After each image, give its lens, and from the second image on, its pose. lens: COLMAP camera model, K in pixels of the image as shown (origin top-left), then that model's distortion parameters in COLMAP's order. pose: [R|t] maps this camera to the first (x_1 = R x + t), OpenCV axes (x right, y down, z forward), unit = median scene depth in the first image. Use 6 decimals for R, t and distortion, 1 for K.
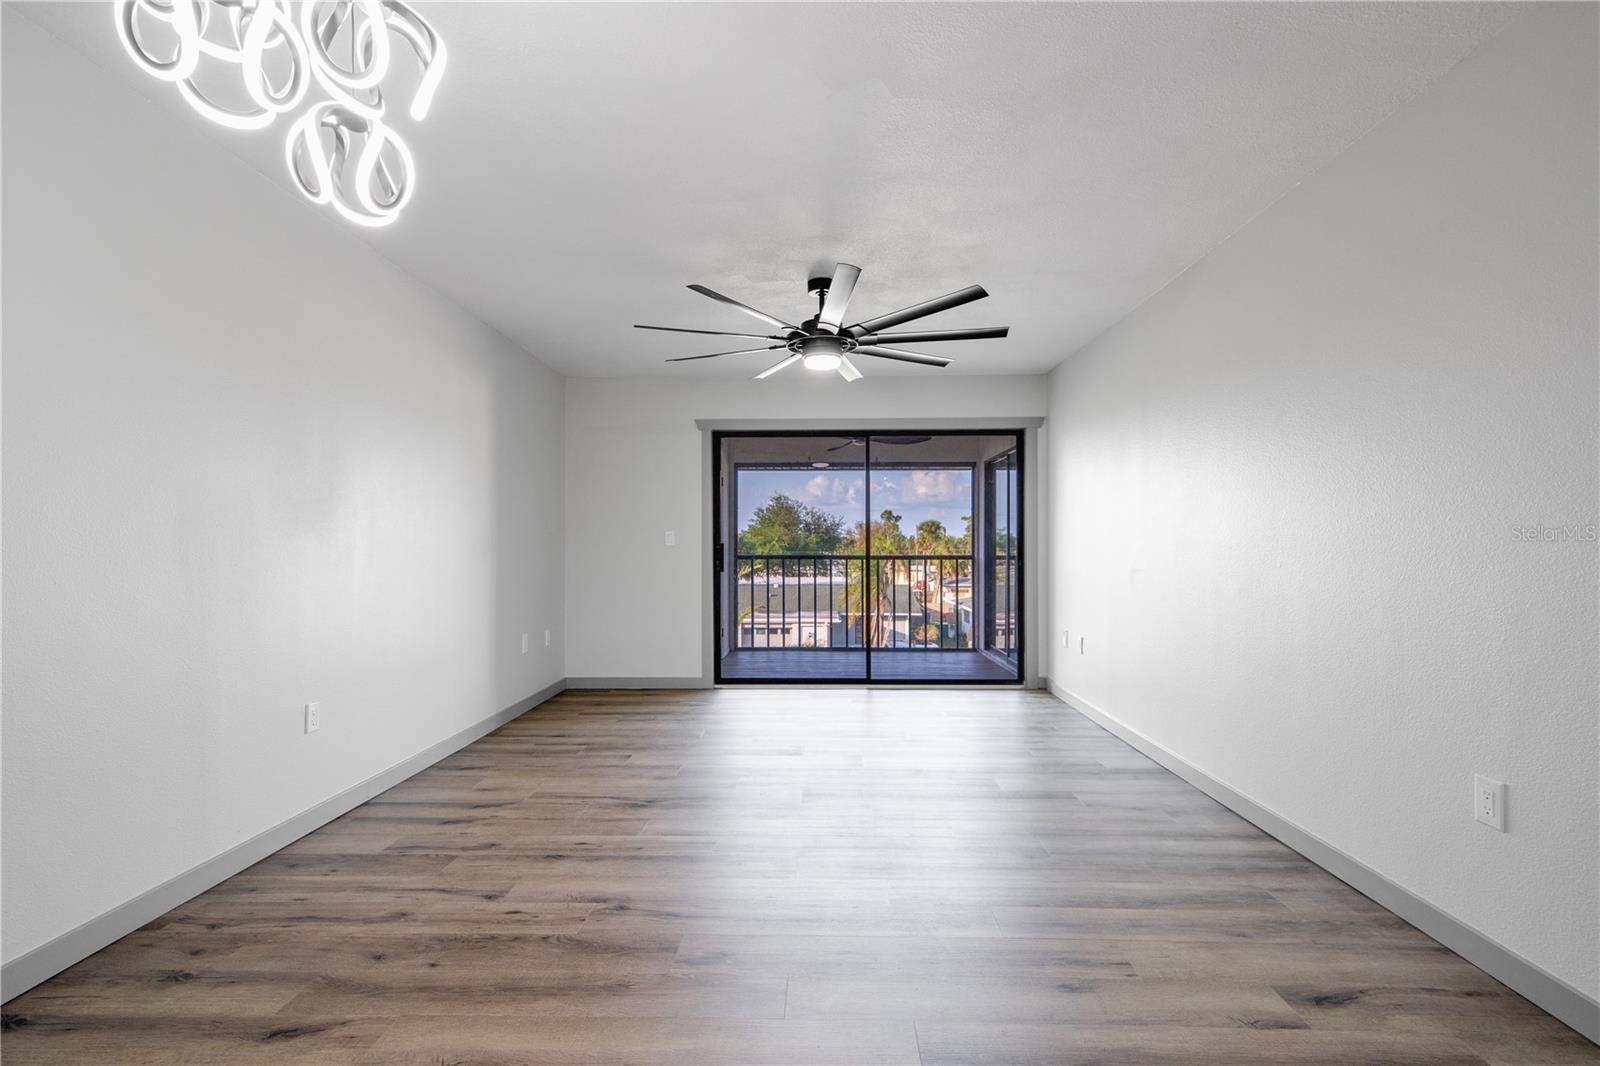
lens RADIAL K [[757.4, 0, 798.1], [0, 757.4, 547.7], [0, 0, 1]] dist [0.004262, 0.000008]
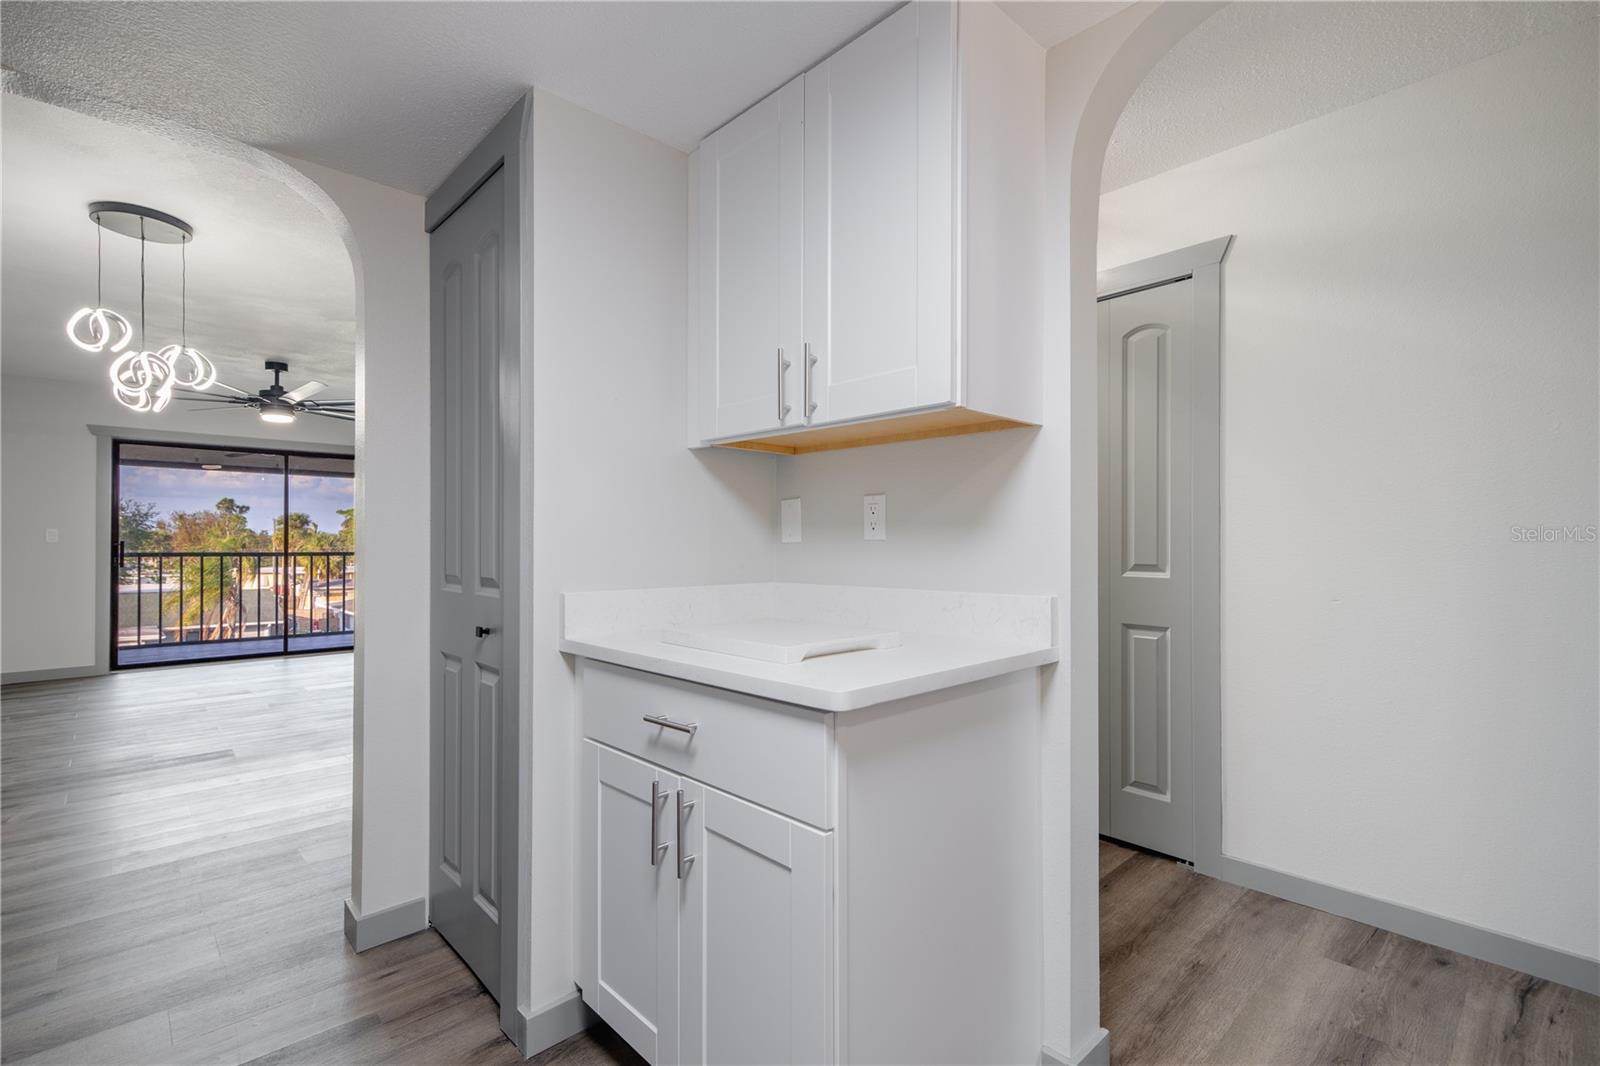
lens RADIAL K [[741.1, 0, 798.5], [0, 741.1, 543.4], [0, 0, 1]] dist [0.030272, 0.000152]
pose [[0.721559, 0.004431, 0.692339, -0.171454], [-0.002151, 0.999989, -0.004159, 0.000452], [-0.692350, 0.001511, 0.721561, -0.519870]]
